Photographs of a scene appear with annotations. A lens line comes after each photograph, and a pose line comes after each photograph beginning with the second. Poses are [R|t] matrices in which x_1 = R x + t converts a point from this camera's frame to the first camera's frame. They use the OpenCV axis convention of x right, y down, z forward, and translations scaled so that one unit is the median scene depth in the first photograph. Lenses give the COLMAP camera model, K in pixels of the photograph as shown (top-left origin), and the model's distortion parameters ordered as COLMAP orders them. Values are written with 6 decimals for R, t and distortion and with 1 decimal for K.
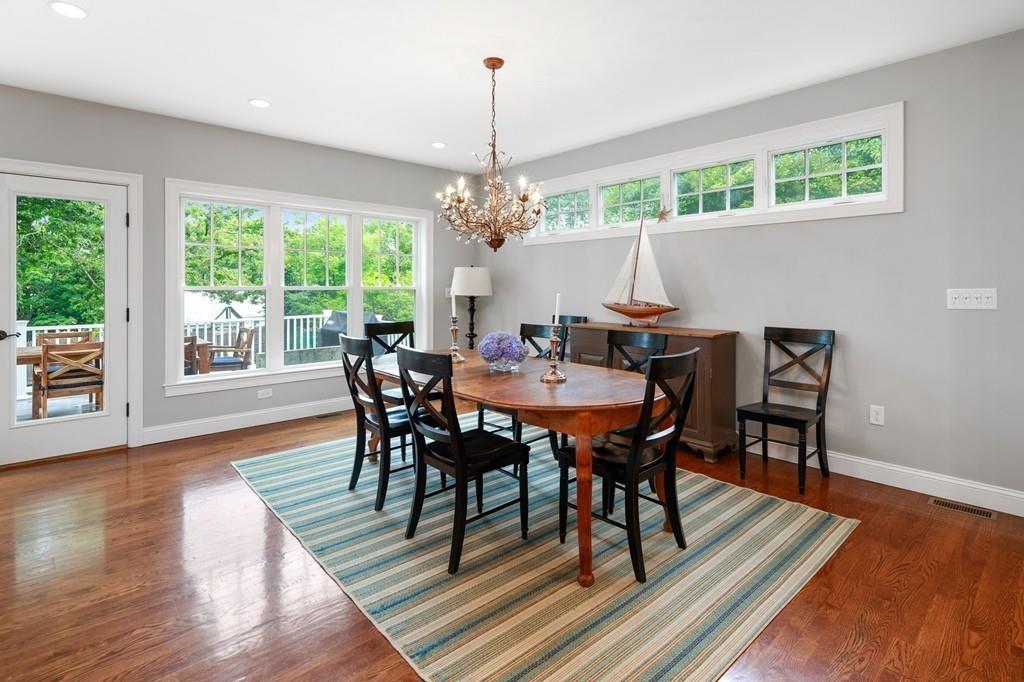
lens RADIAL K [[498.3, 0, 521.8], [0, 498.3, 301.3], [0, 0, 1]] dist [0.003524, -0.001480]
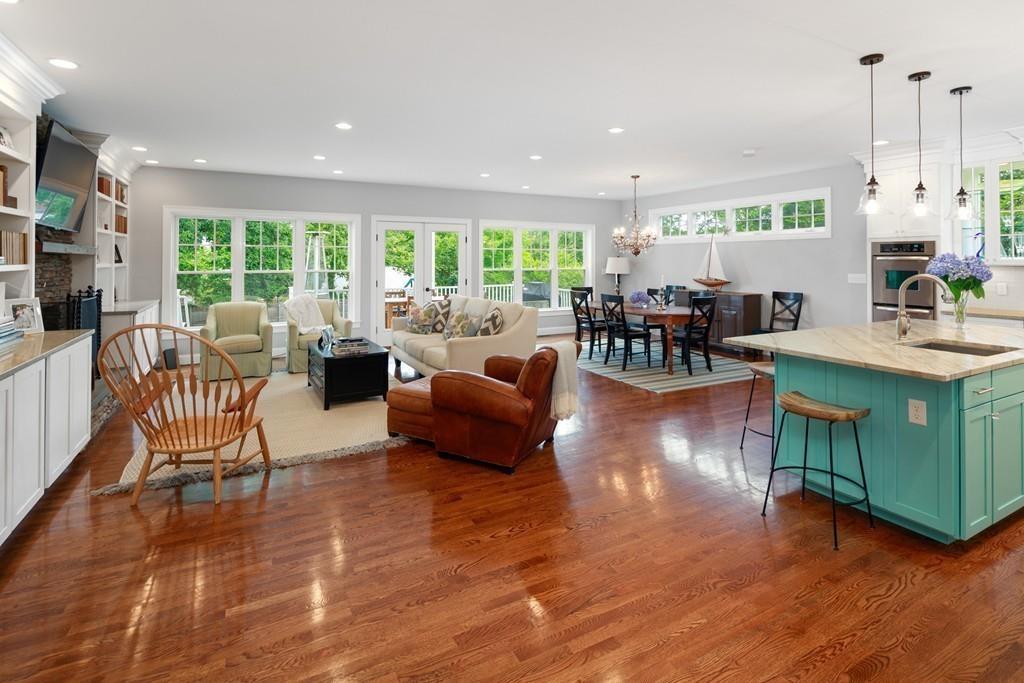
lens RADIAL K [[498.3, 0, 520.3], [0, 498.3, 253.3], [0, 0, 1]] dist [0.003524, -0.001480]
pose [[0.968830, -0.002906, -0.247710, 0.000181], [-0.007731, 0.999089, -0.041960, -0.009609], [0.247607, 0.042567, 0.967925, -1.124159]]
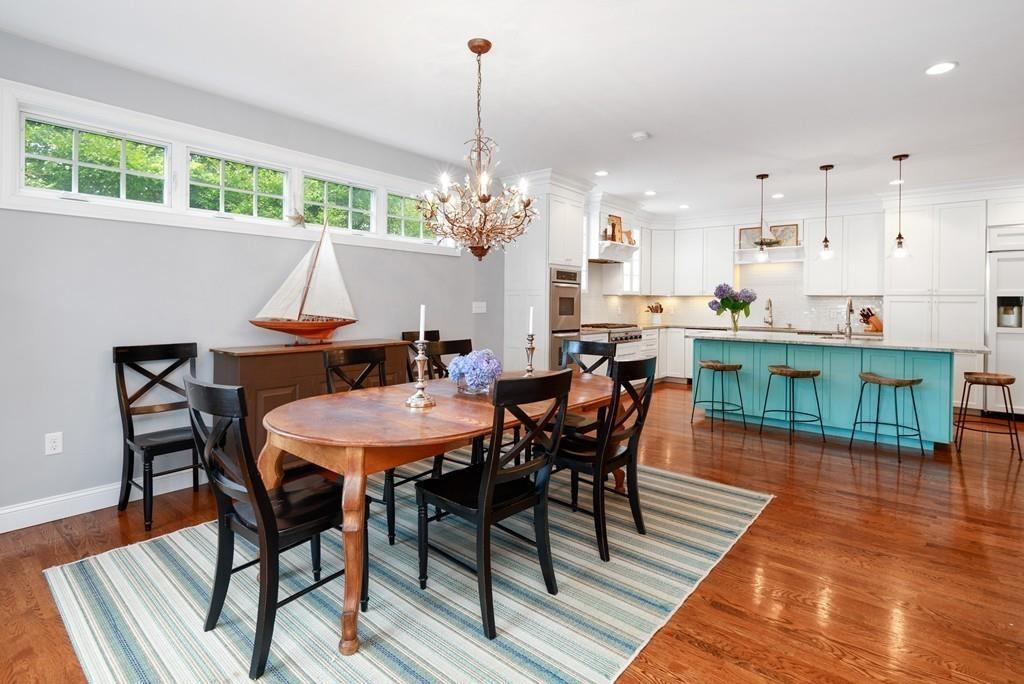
lens RADIAL K [[498.3, 0, 515.5], [0, 498.3, 302.7], [0, 0, 1]] dist [0.003524, -0.001480]
pose [[-0.119386, -0.001591, 0.992847, -0.750108], [0.019301, 0.999806, 0.003923, -0.021227], [-0.992660, 0.019632, -0.119332, 0.829089]]
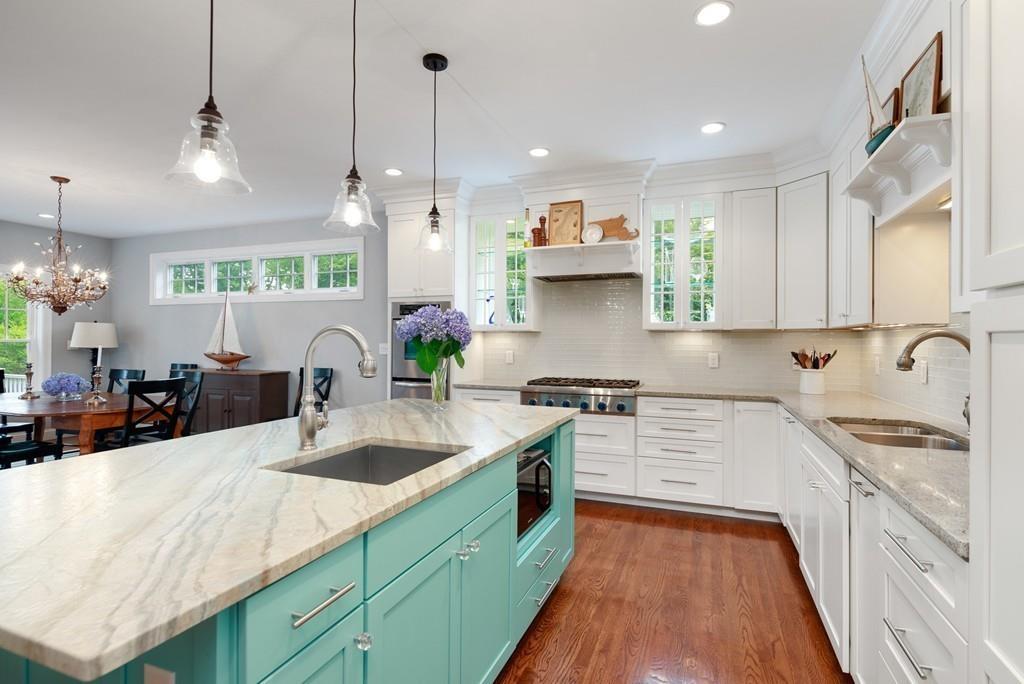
lens RADIAL K [[498.3, 0, 511.9], [0, 498.3, 340.0], [0, 0, 1]] dist [0.003524, -0.001480]
pose [[0.900013, 0.006161, 0.435819, 0.380138], [0.006203, 0.999618, -0.026940, 0.011322], [-0.435819, 0.026950, 0.899631, -0.633036]]
